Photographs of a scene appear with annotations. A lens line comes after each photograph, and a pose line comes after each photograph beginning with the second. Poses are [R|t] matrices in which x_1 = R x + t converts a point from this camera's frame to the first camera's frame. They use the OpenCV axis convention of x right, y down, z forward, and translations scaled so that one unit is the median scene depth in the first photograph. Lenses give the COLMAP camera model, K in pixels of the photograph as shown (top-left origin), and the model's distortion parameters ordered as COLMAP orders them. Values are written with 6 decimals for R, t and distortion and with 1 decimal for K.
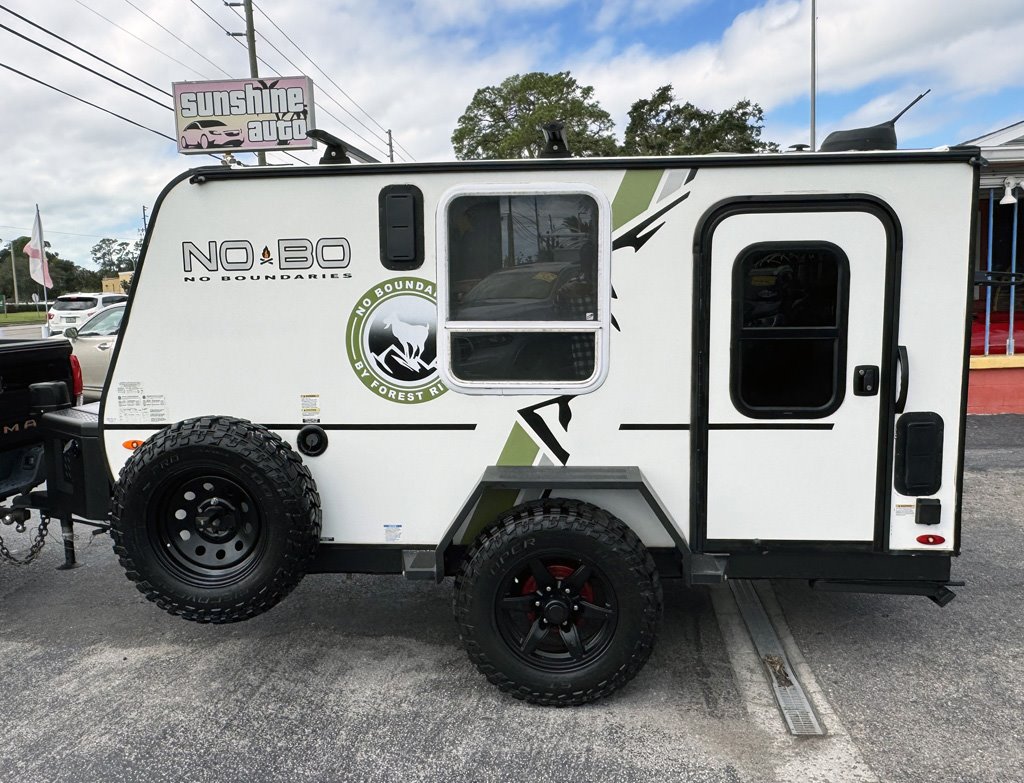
lens RADIAL K [[840.7, 0, 510.8], [0, 840.7, 400.3], [0, 0, 1]] dist [-0.008774, -0.003131]
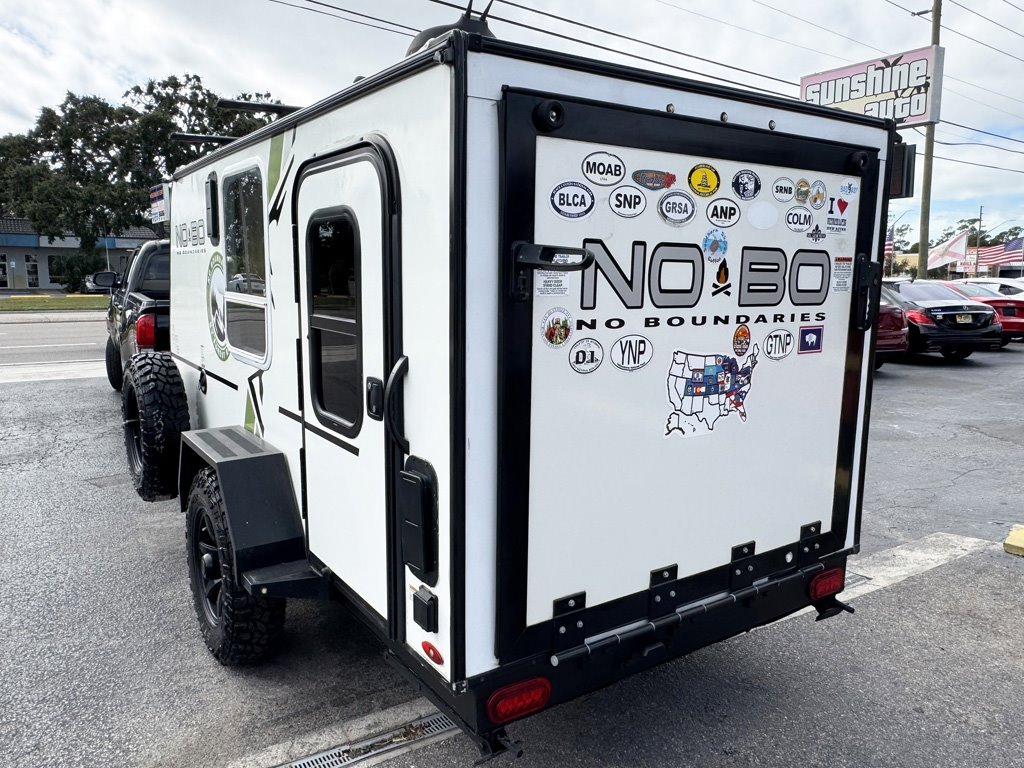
lens RADIAL K [[745.2, 0, 493.0], [0, 745.2, 398.7], [0, 0, 1]] dist [-0.002811, 0.006872]
pose [[0.620849, 0.155308, -0.768392, 0.151645], [-0.125969, 0.987206, 0.097754, -0.015275], [0.773743, 0.036103, 0.632470, 0.104564]]
